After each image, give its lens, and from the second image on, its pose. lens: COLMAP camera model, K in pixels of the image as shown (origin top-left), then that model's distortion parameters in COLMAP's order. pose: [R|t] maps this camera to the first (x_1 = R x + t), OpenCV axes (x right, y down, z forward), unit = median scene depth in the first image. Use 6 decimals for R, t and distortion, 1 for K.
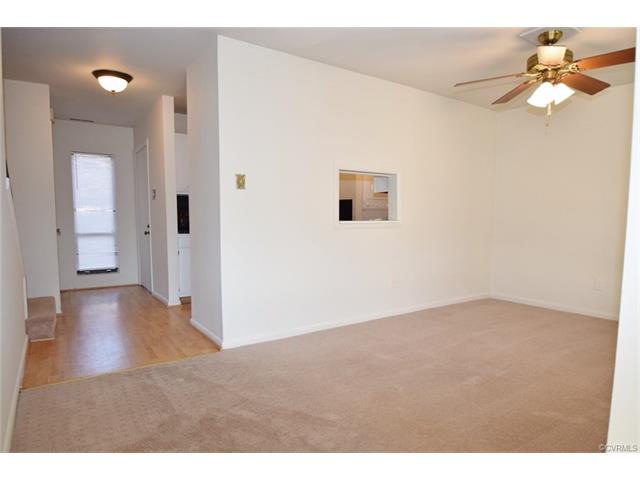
lens RADIAL K [[380.4, 0, 323.6], [0, 380.4, 244.4], [0, 0, 1]] dist [-0.000471, -0.000772]
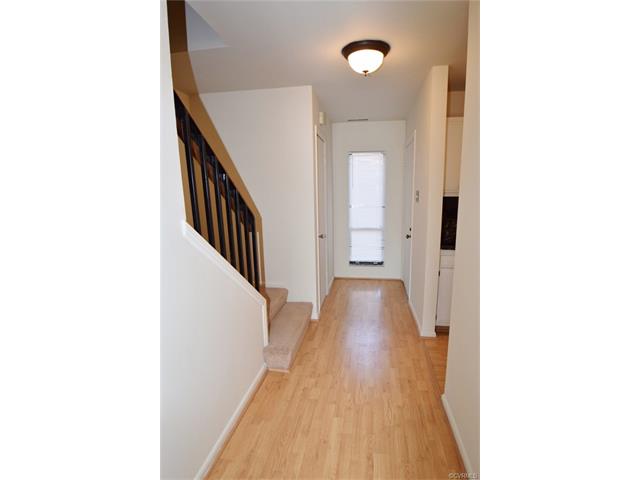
lens RADIAL K [[318.4, 0, 320.0], [0, 318.4, 240.0], [0, 0, 1]] dist [-0.036257, -0.000028]
pose [[0.730362, 0.100276, -0.675659, -0.100075], [-0.052554, 0.994483, 0.090785, -0.074830], [0.681035, -0.030798, 0.731603, 0.284187]]
